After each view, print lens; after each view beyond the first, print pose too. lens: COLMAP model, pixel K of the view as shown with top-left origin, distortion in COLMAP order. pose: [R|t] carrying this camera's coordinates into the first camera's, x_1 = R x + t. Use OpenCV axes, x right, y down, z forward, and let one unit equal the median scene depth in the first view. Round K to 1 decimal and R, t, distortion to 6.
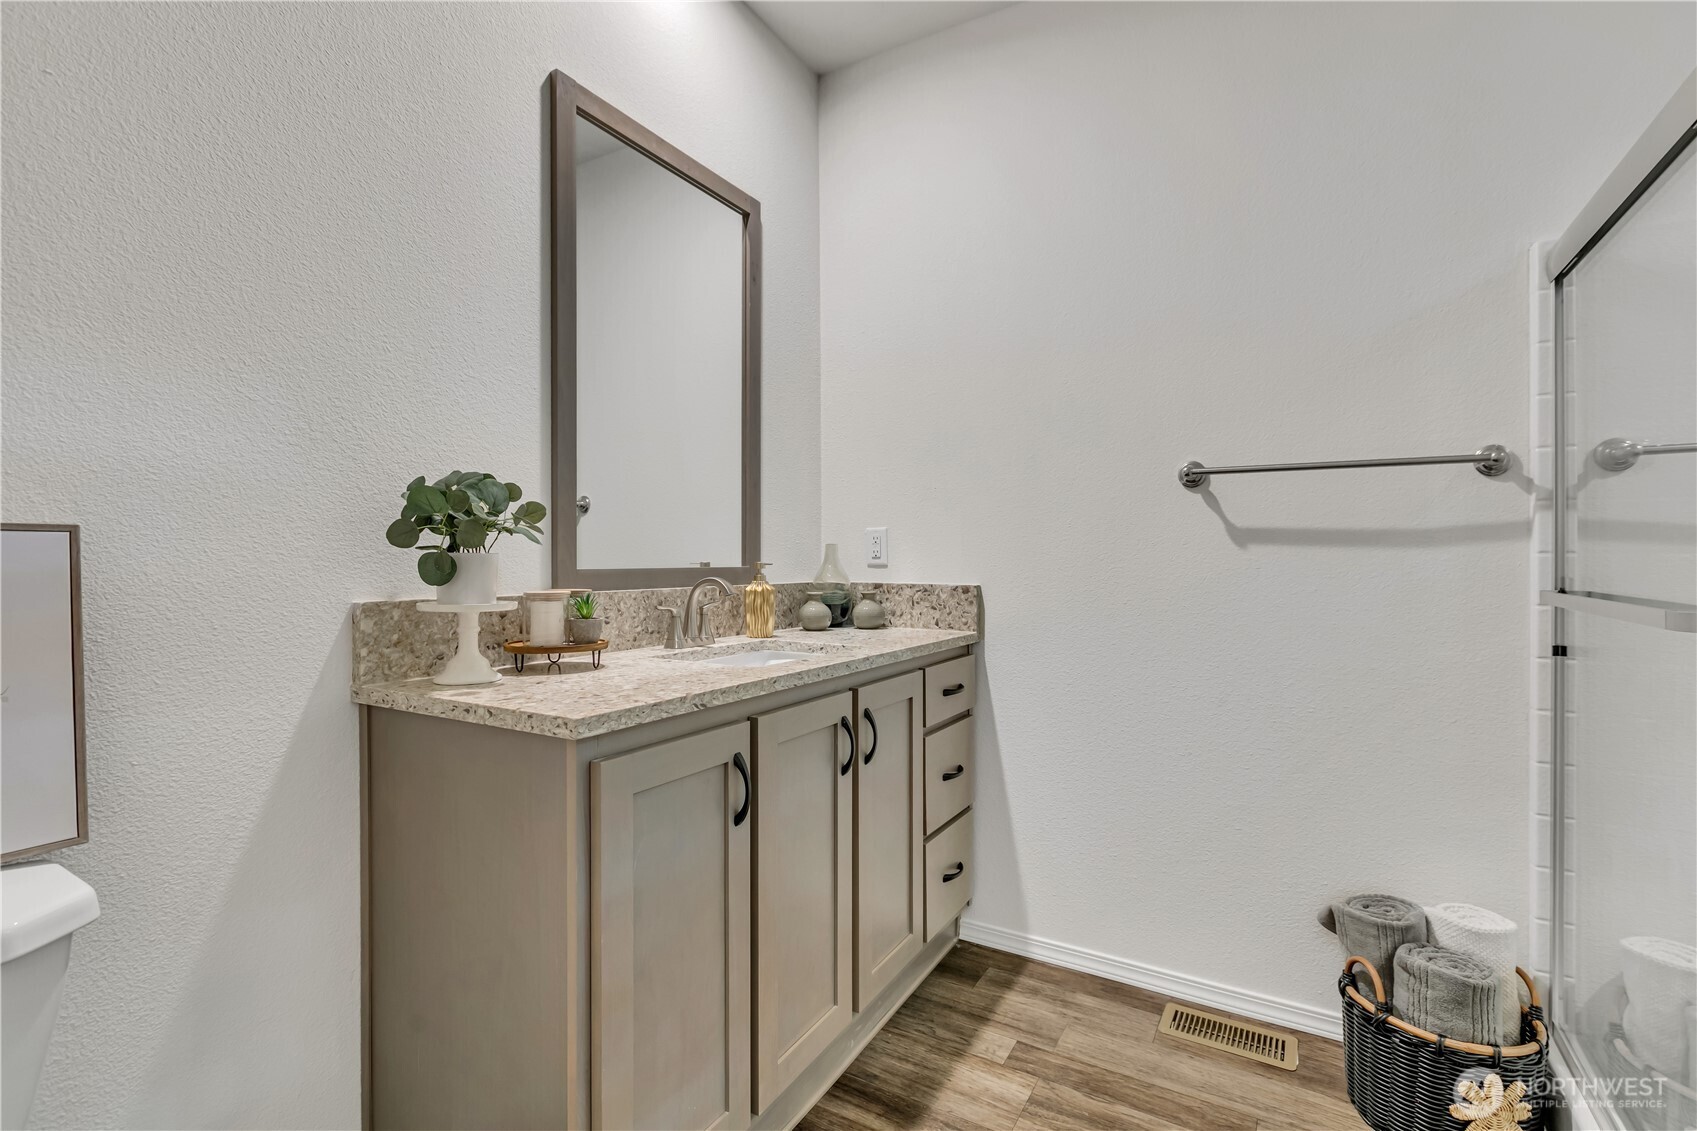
lens RADIAL K [[782.8, 0, 862.4], [0, 782.8, 537.1], [0, 0, 1]] dist [0.001448, -0.000249]
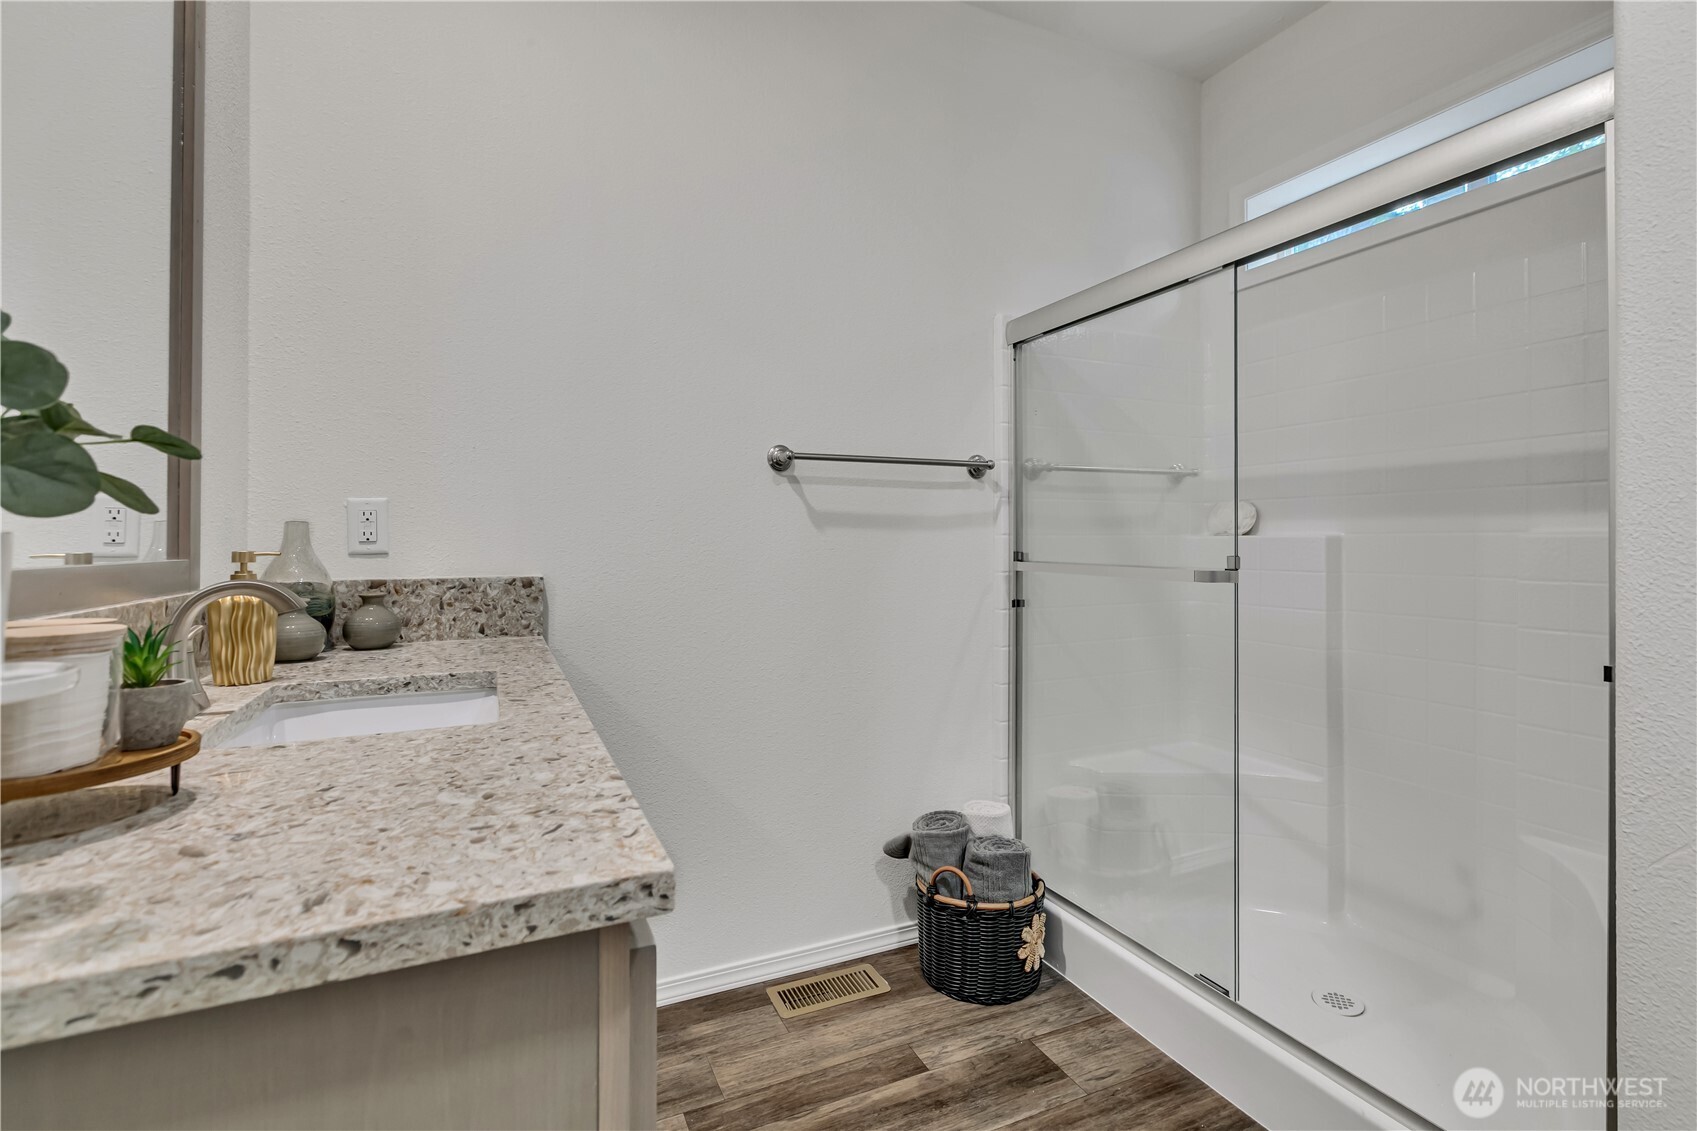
lens RADIAL K [[802.3, 0, 852.5], [0, 802.3, 515.1], [0, 0, 1]] dist [0.003887, 0.000332]
pose [[0.569582, 0.019572, 0.821701, -0.421674], [-0.015691, 0.999793, -0.012938, 0.007339], [-0.821785, -0.005524, 0.569771, 0.359078]]
